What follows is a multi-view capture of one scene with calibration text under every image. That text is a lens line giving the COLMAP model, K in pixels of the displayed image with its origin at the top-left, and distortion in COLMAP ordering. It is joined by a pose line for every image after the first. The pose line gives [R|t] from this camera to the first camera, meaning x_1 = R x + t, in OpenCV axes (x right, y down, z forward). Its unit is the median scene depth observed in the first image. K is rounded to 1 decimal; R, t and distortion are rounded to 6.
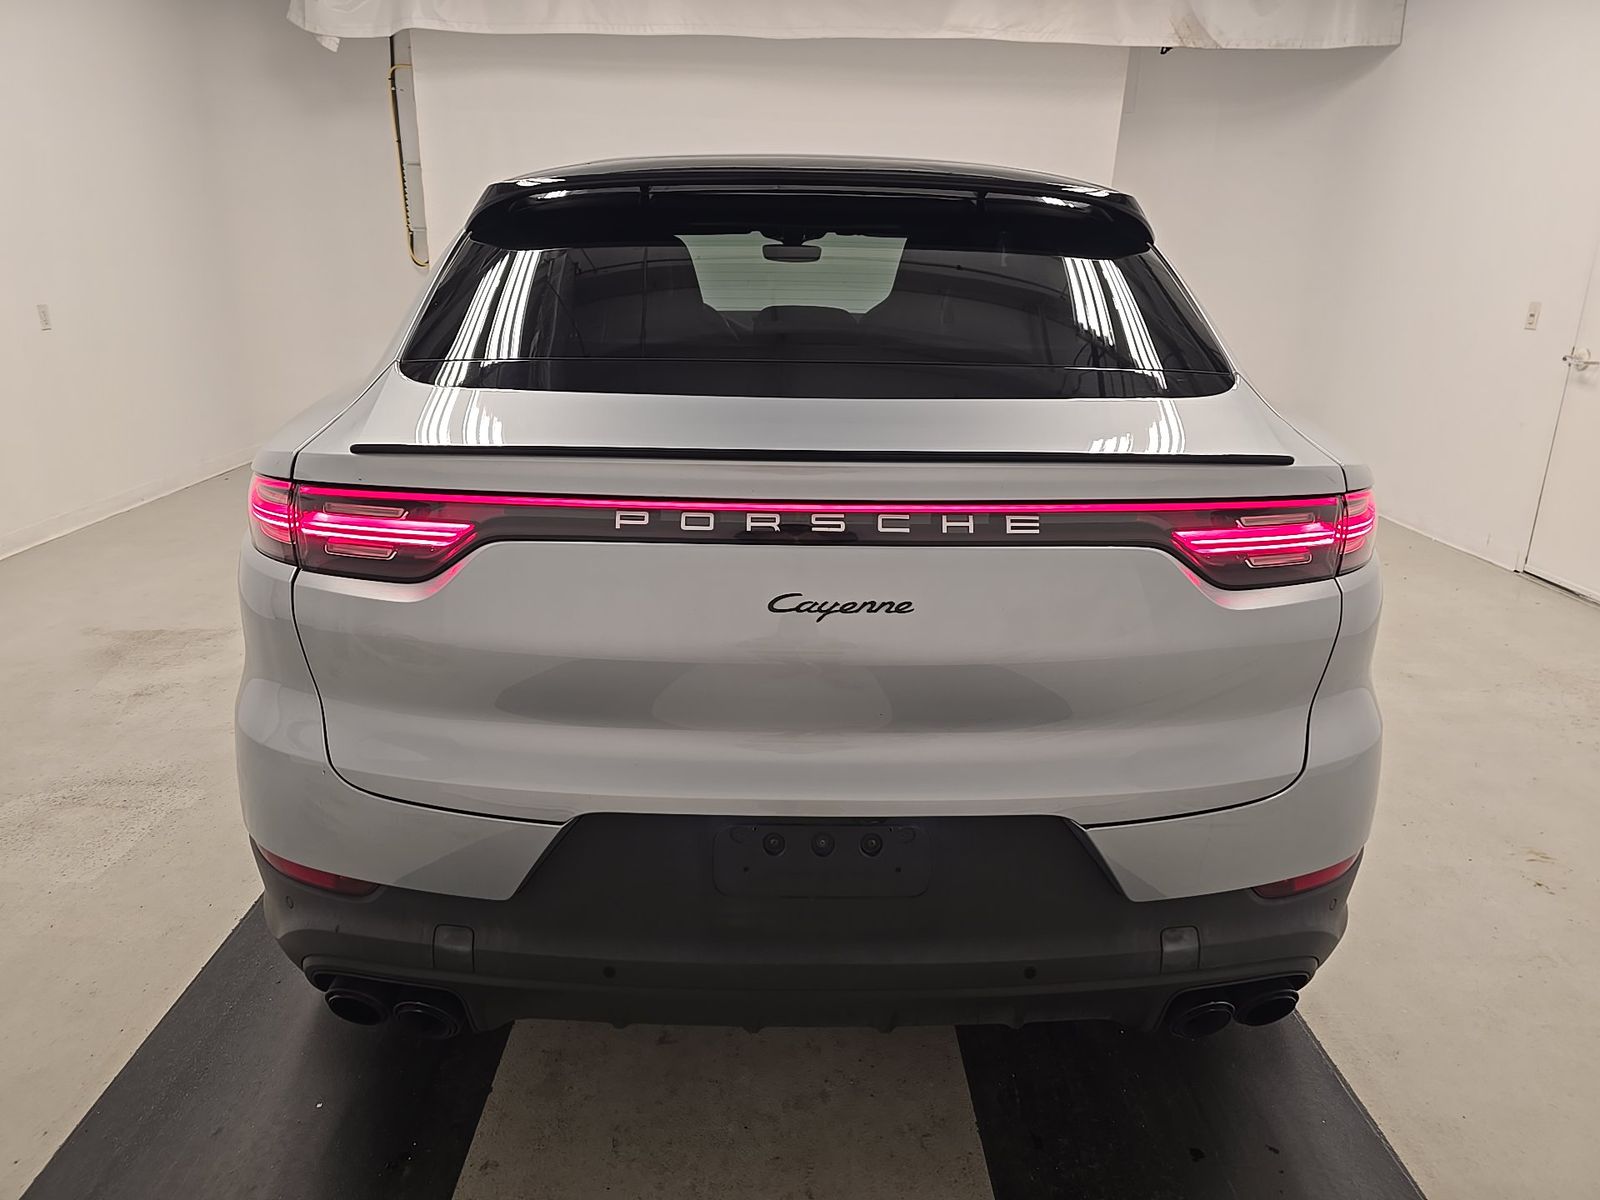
lens RADIAL K [[1184.4, 0, 800.0], [0, 1184.4, 600.0], [0, 0, 1]] dist [0.035202, -0.001210]
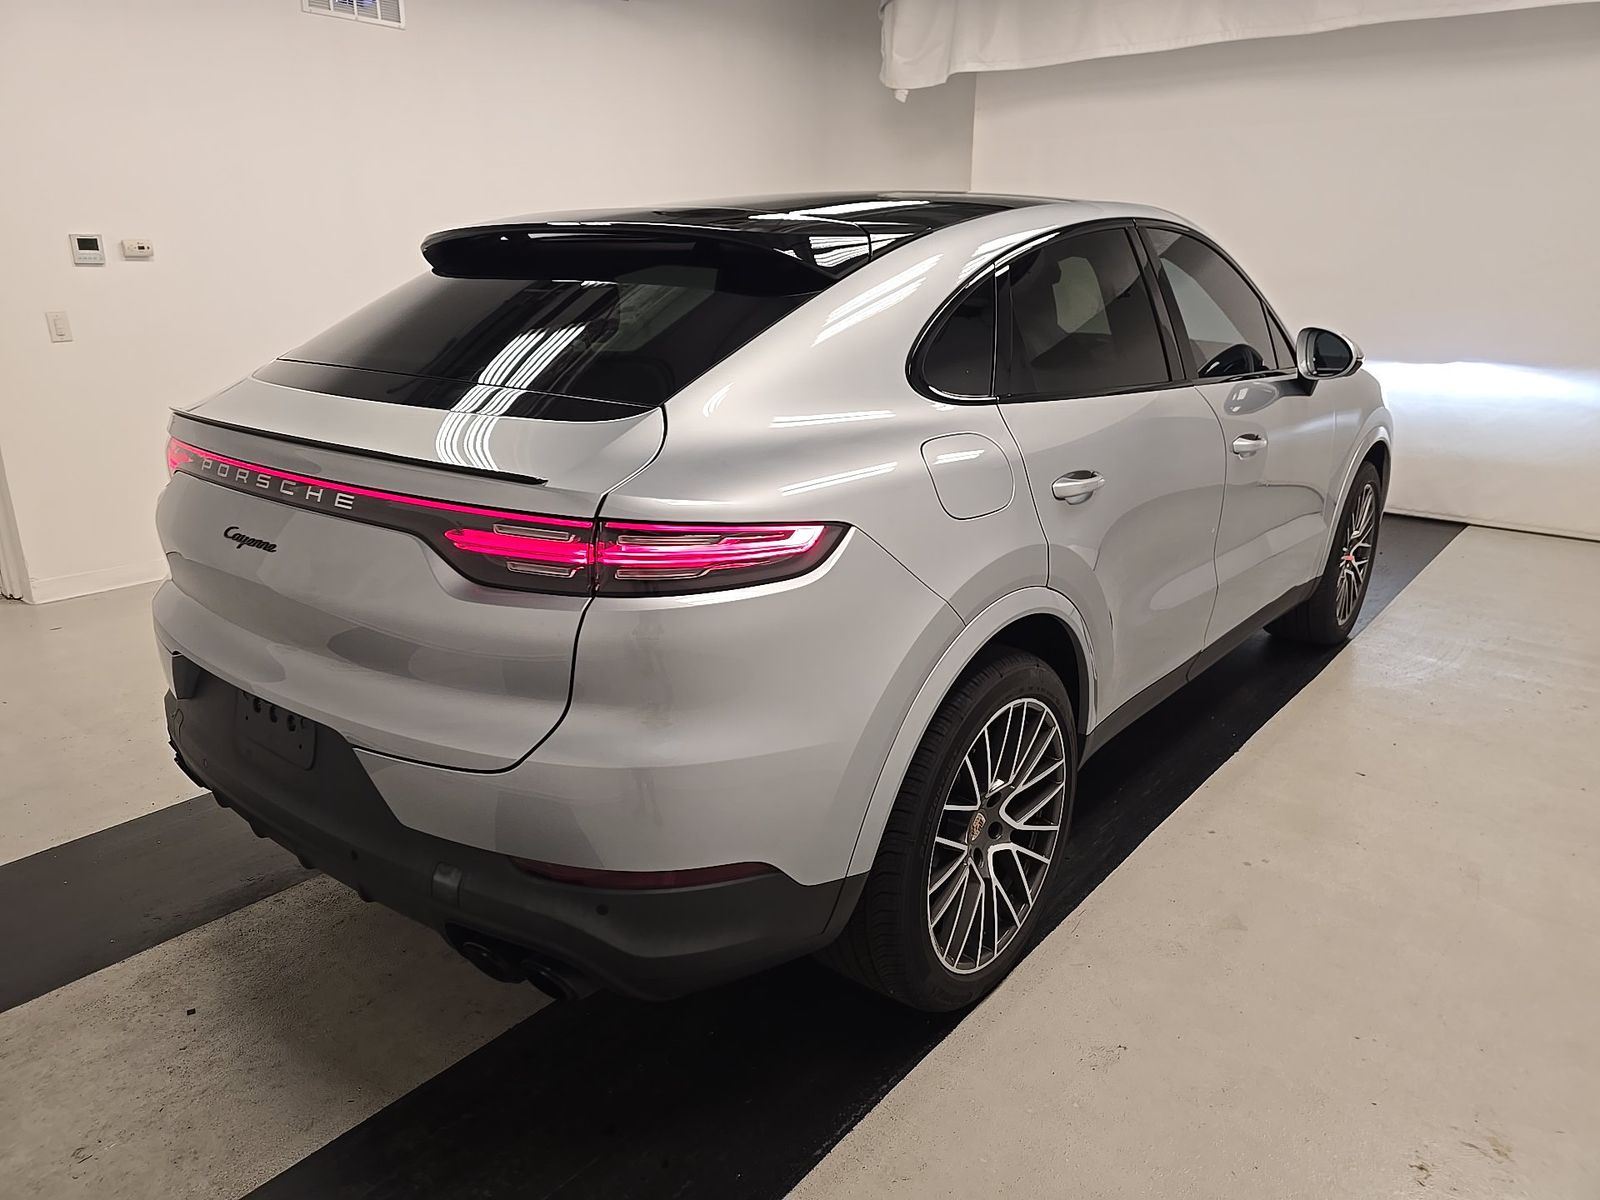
lens RADIAL K [[1184.4, 0, 800.0], [0, 1184.4, 600.0], [0, 0, 1]] dist [0.035202, -0.001210]
pose [[0.741529, 0.178795, -0.646658, 1.045281], [-0.182707, 0.981224, 0.061788, -0.095156], [0.645564, 0.072331, 0.760273, 0.254493]]
